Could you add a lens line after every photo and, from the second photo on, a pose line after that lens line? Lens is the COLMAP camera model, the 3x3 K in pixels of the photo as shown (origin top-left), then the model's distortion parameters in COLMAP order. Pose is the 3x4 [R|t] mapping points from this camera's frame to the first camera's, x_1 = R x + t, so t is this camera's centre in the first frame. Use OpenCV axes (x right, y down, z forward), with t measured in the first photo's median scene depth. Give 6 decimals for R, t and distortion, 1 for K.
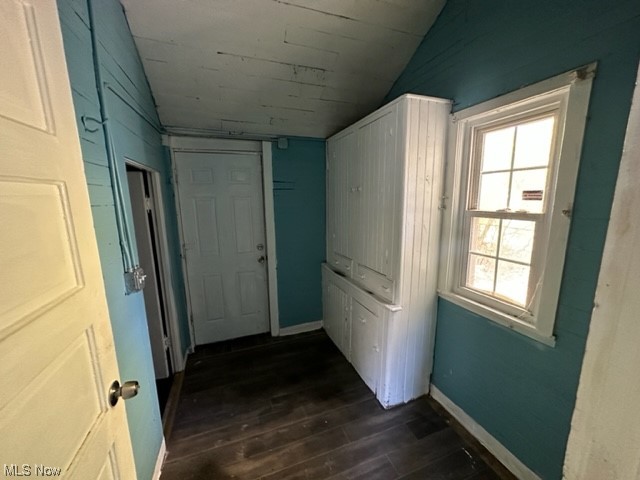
lens RADIAL K [[255.3, 0, 320.6], [0, 255.3, 242.2], [0, 0, 1]] dist [0.001091, 0.000404]
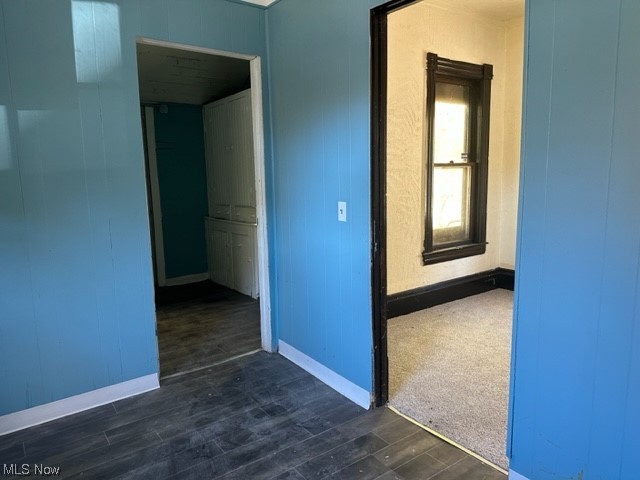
lens RADIAL K [[447.8, 0, 322.4], [0, 447.8, 238.5], [0, 0, 1]] dist [0.060362, -0.005557]
pose [[0.960702, -0.049140, 0.273197, -0.044970], [0.062816, 0.997161, -0.041534, 0.316411], [-0.270380, 0.057063, 0.961061, -1.089927]]
